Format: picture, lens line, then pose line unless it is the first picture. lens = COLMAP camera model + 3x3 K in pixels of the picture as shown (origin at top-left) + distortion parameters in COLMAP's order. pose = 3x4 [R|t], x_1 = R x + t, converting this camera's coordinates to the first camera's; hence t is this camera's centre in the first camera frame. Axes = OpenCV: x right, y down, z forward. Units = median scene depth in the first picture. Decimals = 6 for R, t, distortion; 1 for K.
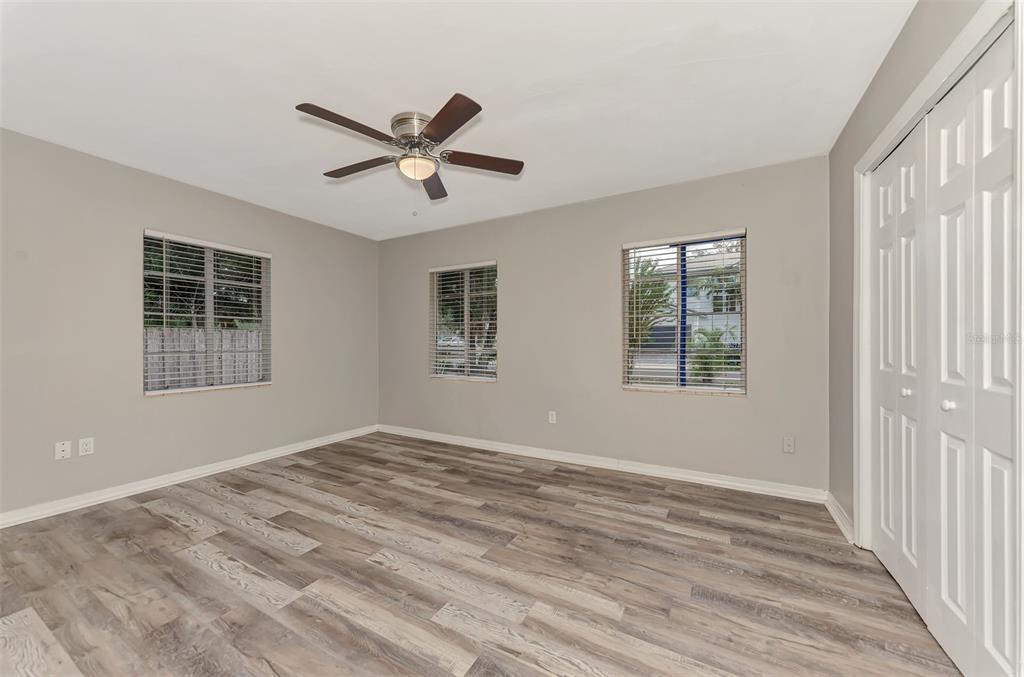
lens RADIAL K [[380.8, 0, 509.9], [0, 380.8, 341.2], [0, 0, 1]] dist [0.010381, -0.000066]
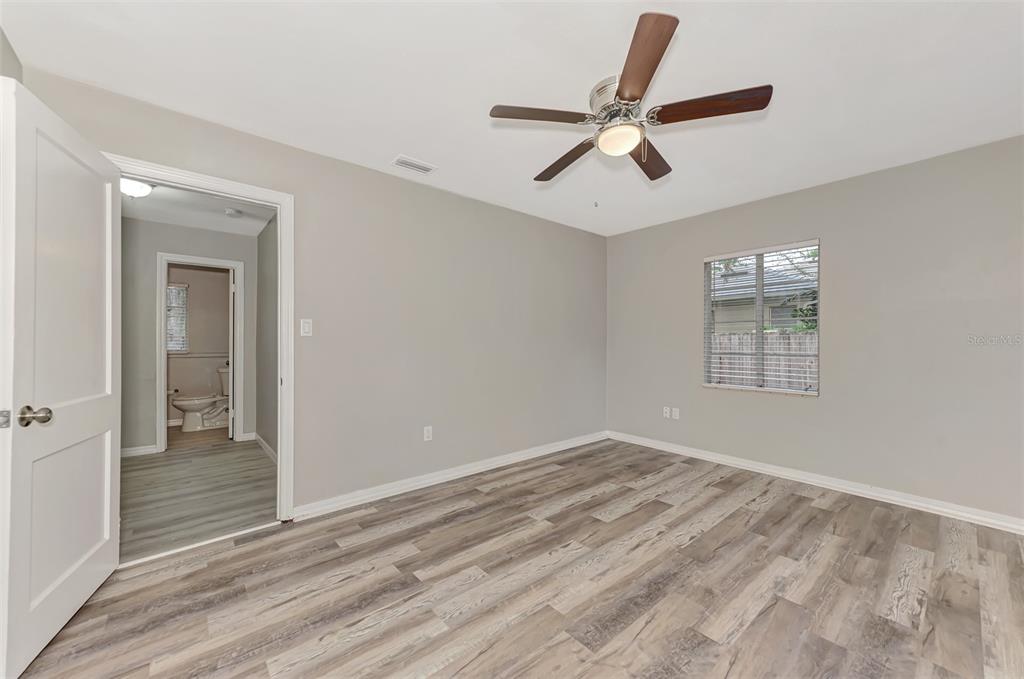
lens RADIAL K [[380.8, 0, 509.9], [0, 380.8, 342.2], [0, 0, 1]] dist [0.010381, -0.000066]
pose [[-0.343044, -0.003846, -0.939311, 0.603645], [-0.002029, 0.999992, -0.003354, -0.004610], [0.939317, 0.000755, -0.343050, 0.986522]]
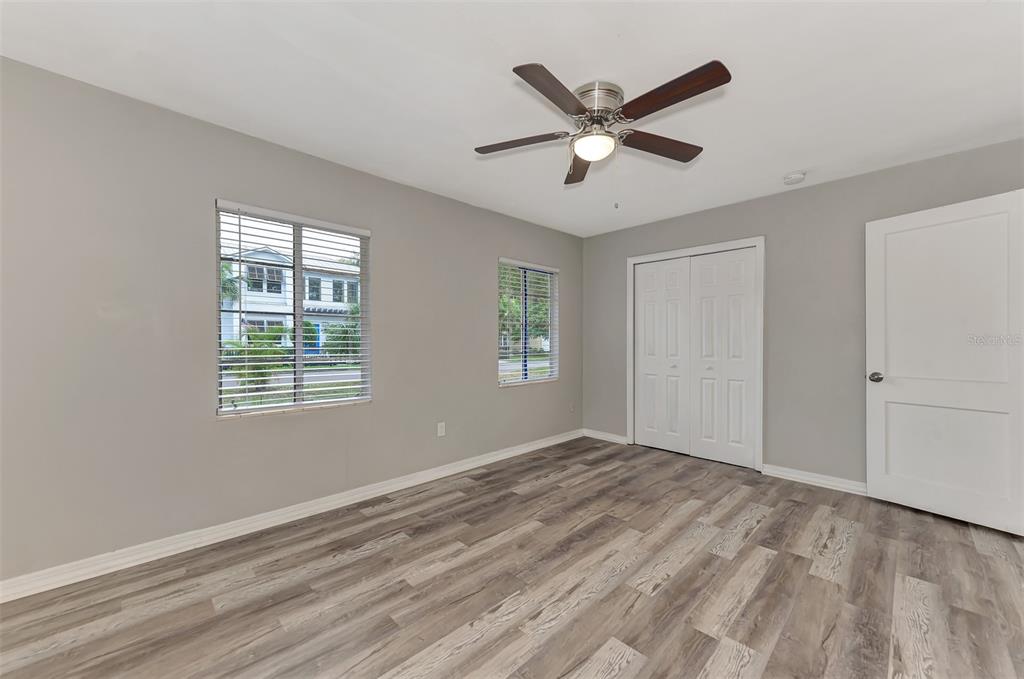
lens RADIAL K [[398.4, 0, 511.0], [0, 398.4, 344.3], [0, 0, 1]] dist [0.000659, -0.000132]
pose [[0.265957, -0.002574, 0.963981, -1.090482], [-0.000920, 0.999995, 0.002924, -0.003443], [-0.963984, -0.001665, 0.265953, 0.871606]]
